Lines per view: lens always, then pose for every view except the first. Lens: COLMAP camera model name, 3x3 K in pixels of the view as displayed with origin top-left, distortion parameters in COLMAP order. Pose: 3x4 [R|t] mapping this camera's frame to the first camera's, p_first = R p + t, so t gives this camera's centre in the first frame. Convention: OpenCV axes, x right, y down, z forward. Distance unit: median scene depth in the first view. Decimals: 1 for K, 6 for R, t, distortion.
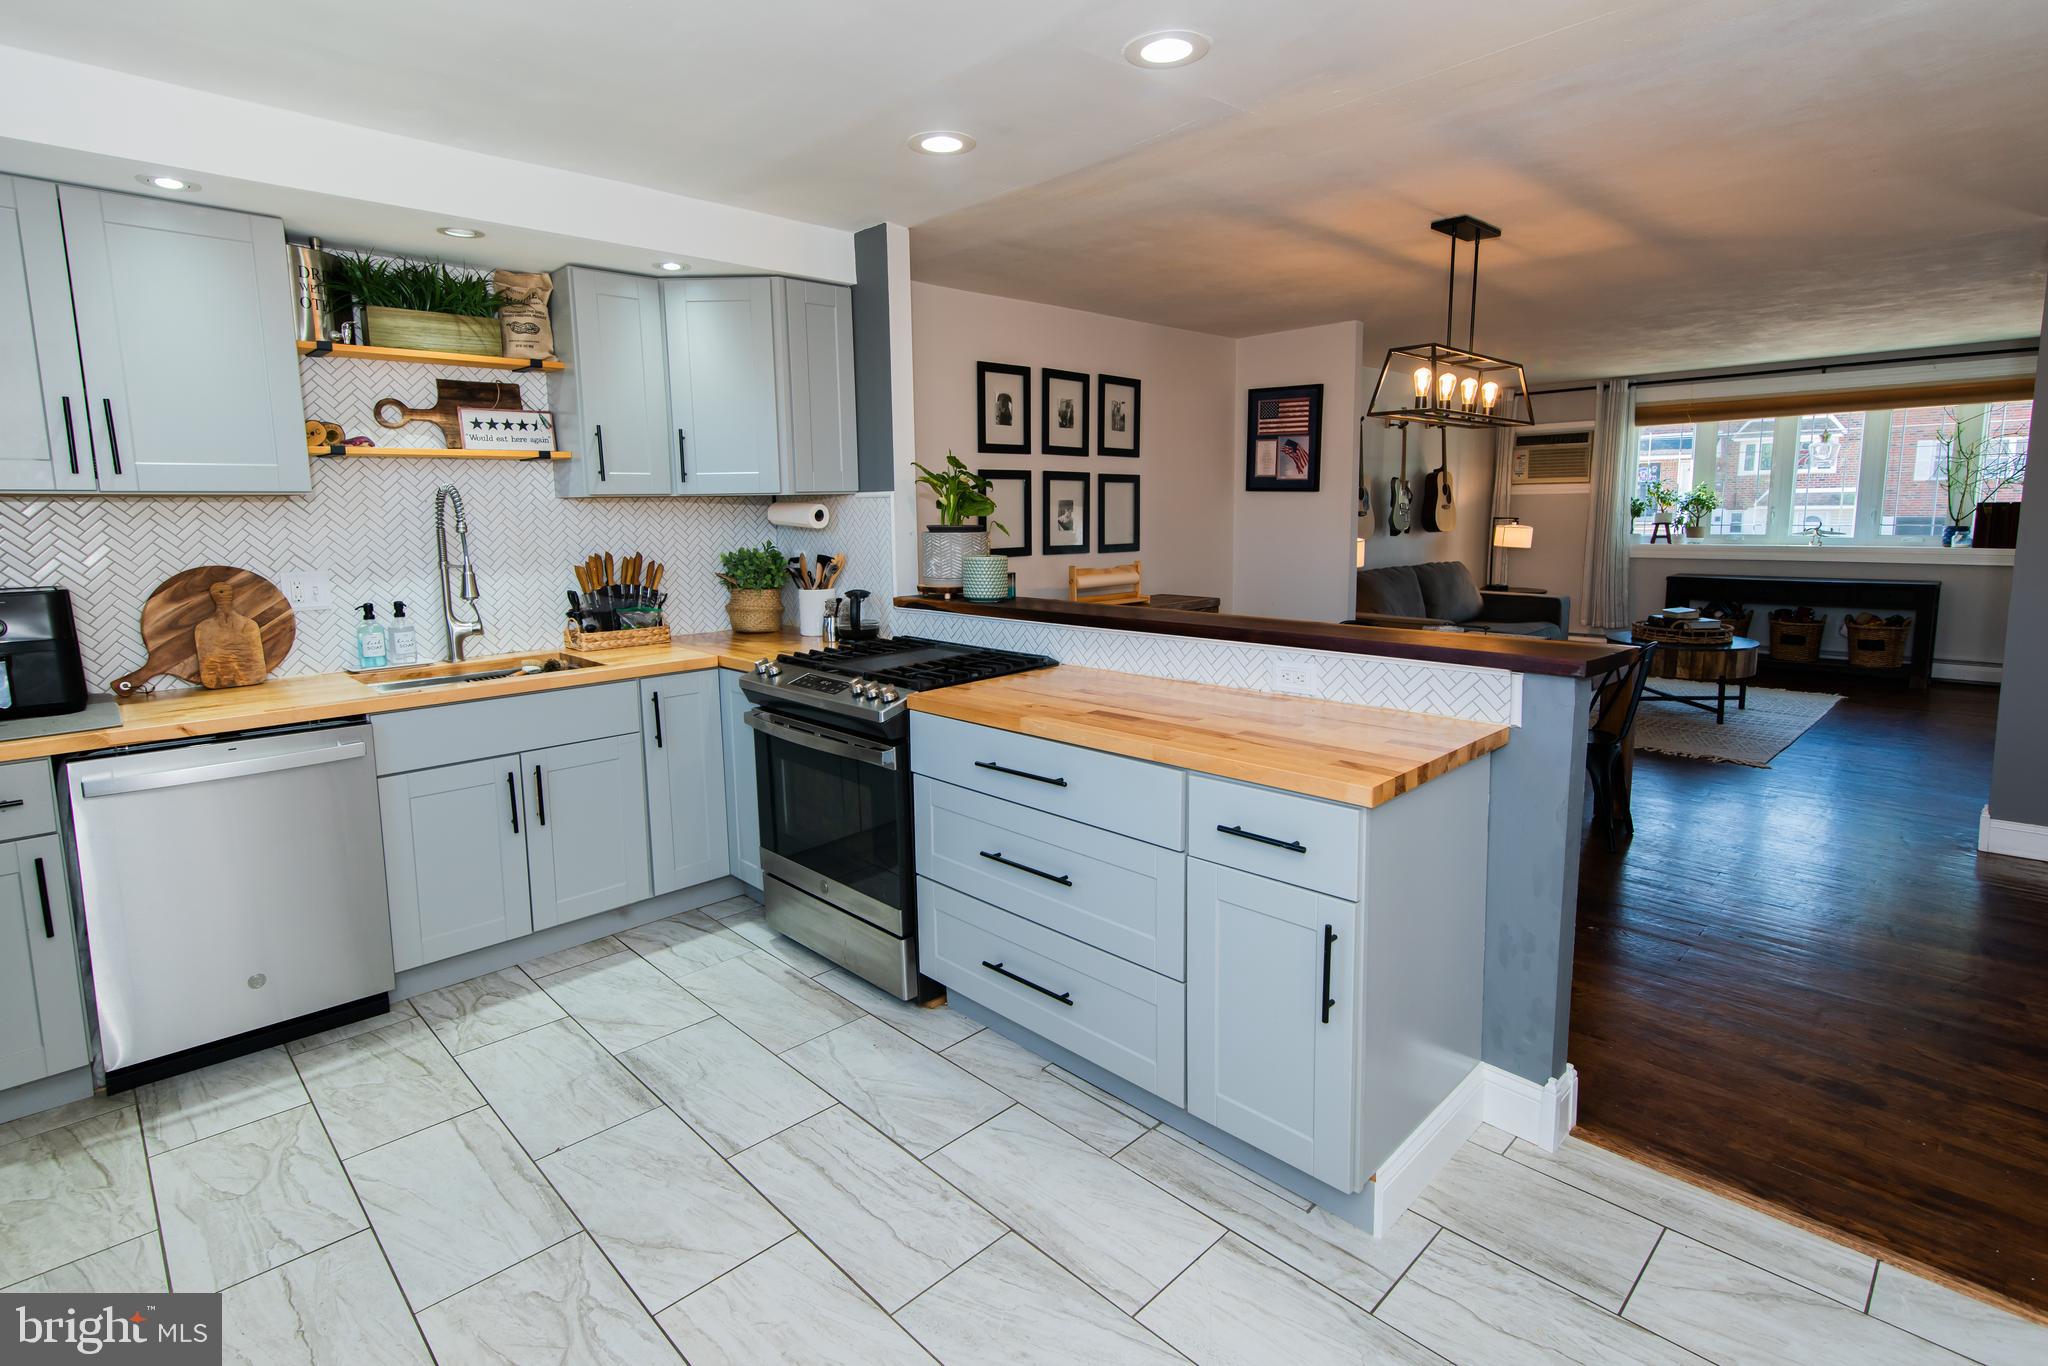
lens RADIAL K [[1003.8, 0, 1008.2], [0, 1003.8, 632.4], [0, 0, 1]] dist [0.017824, -0.001704]
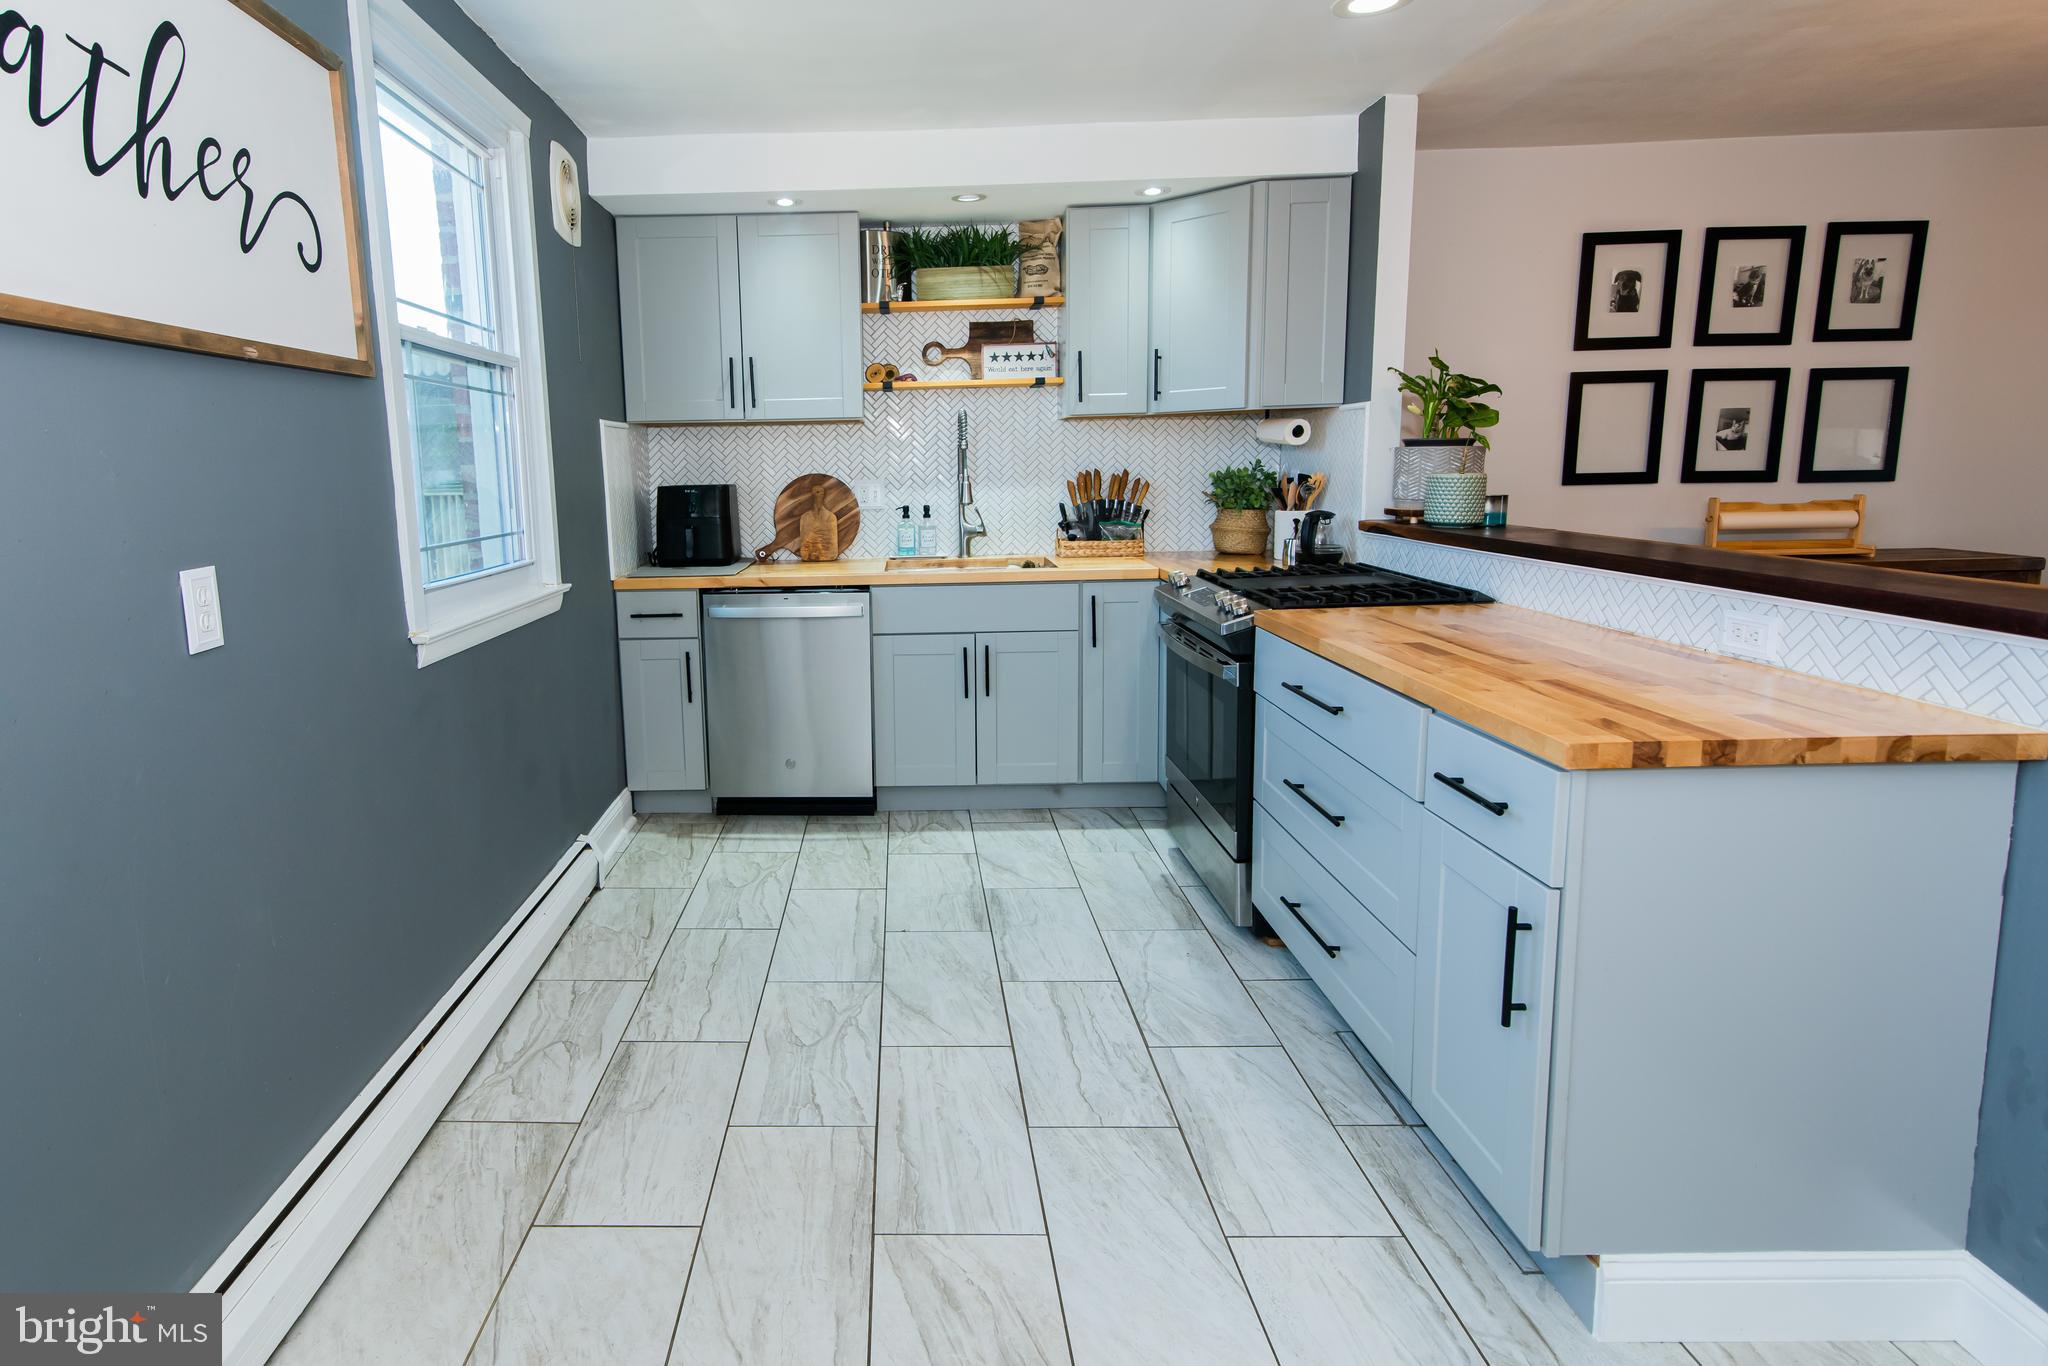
lens RADIAL K [[1075.4, 0, 877.6], [0, 1075.4, 615.3], [0, 0, 1]] dist [0.017451, -0.002079]
pose [[0.705084, 0.101295, -0.701851, 0.285312], [-0.077486, 0.994824, 0.065736, 0.020854], [0.704877, 0.008034, 0.709284, 0.011261]]
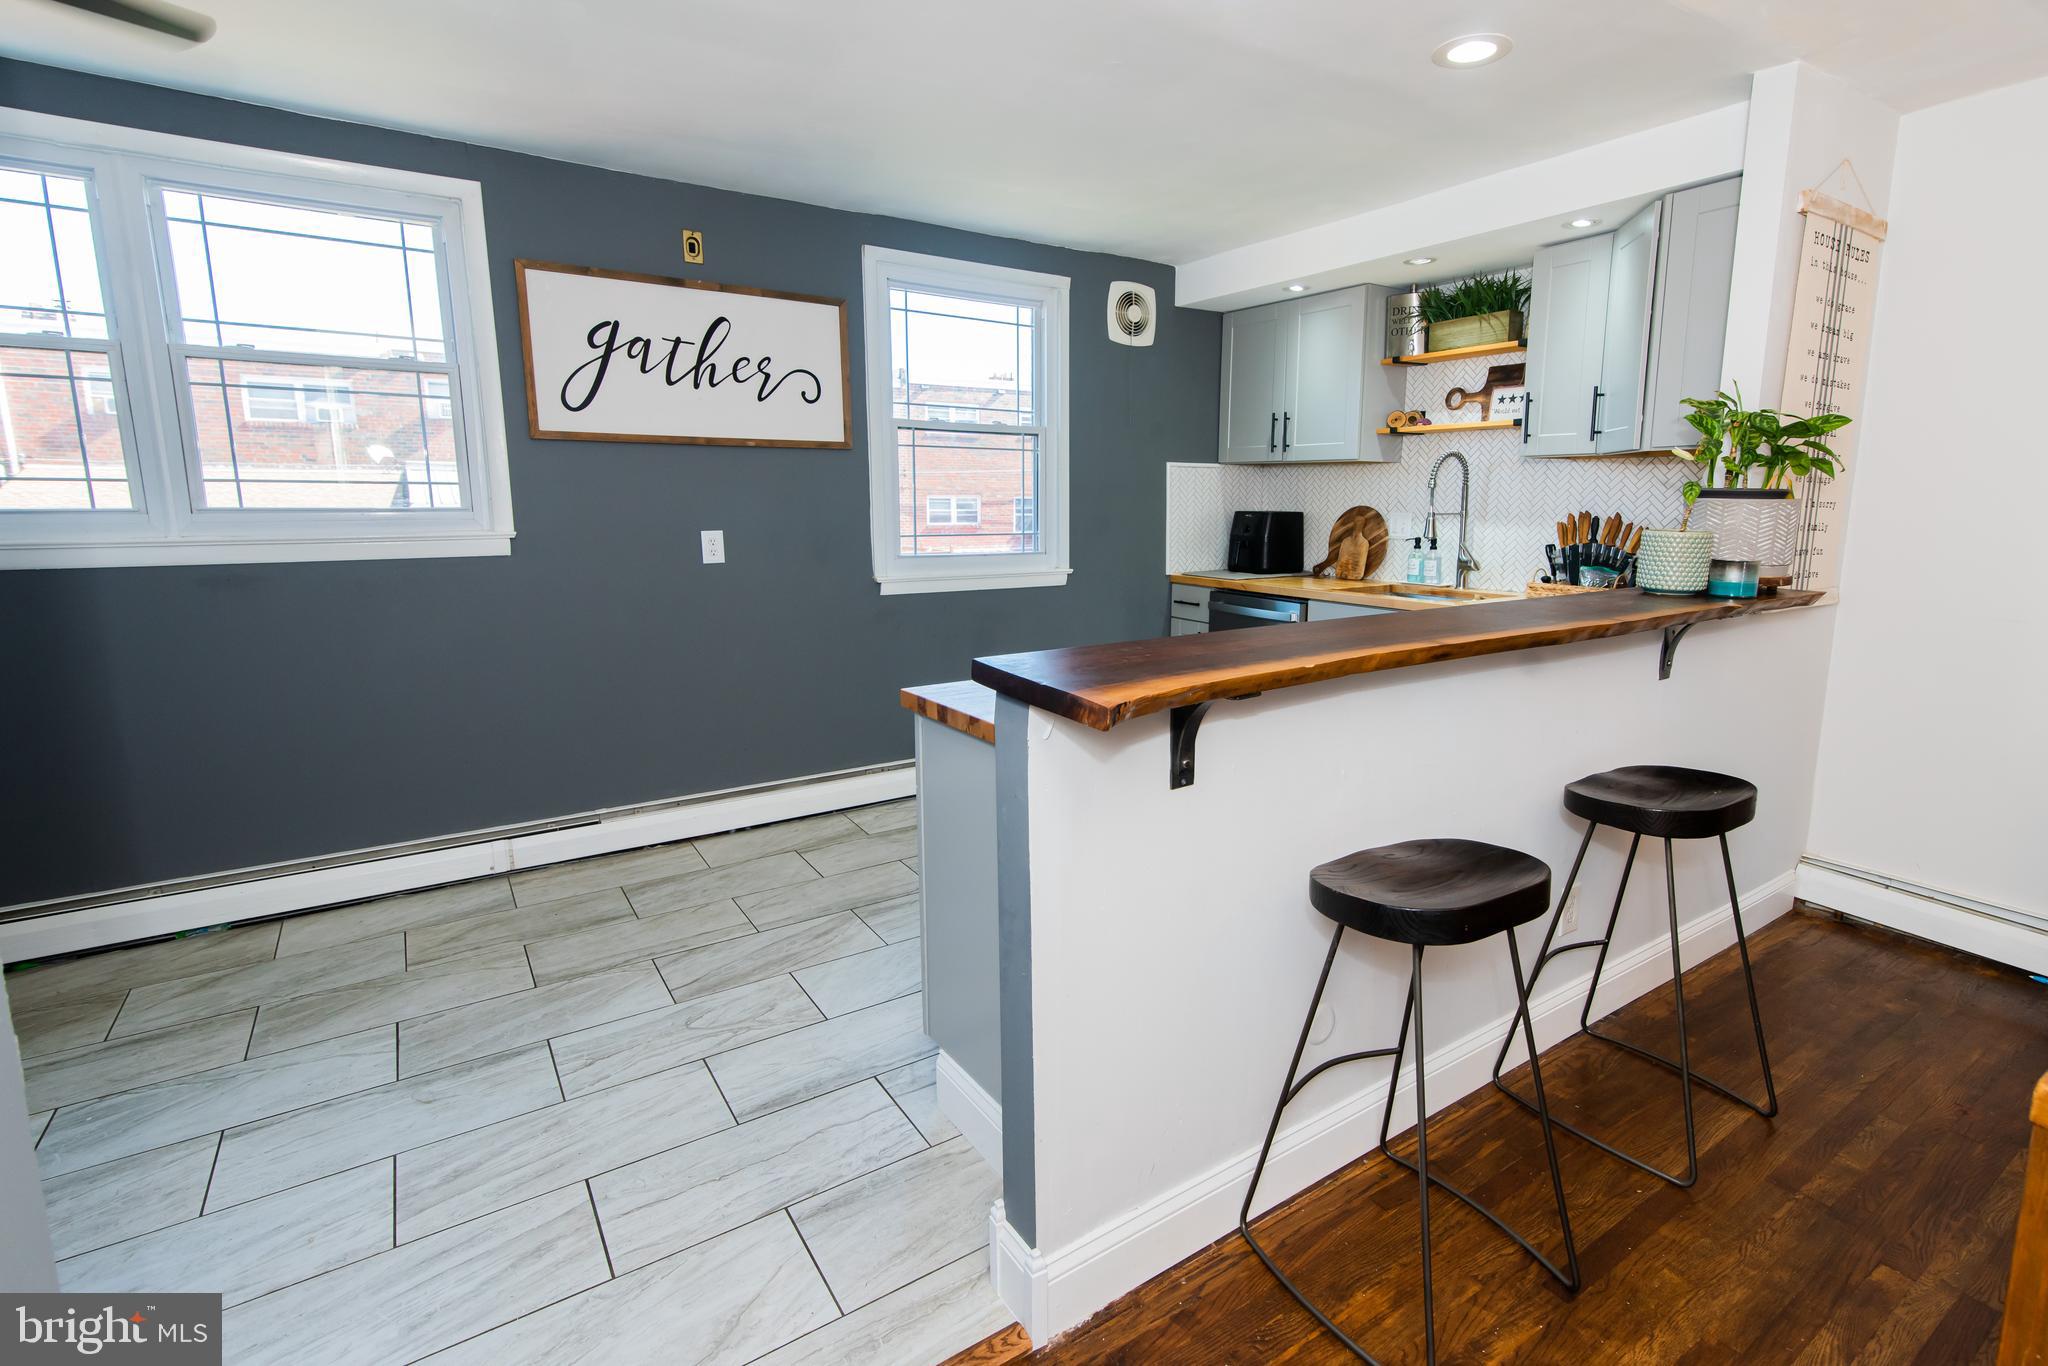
lens RADIAL K [[978.3, 0, 1085.4], [0, 978.3, 648.7], [0, 0, 1]] dist [0.015685, 0.000302]
pose [[-0.162818, 0.171188, -0.971692, 0.748393], [-0.124132, 0.973454, 0.192298, -0.076840], [0.978816, 0.151927, -0.137246, 0.697234]]
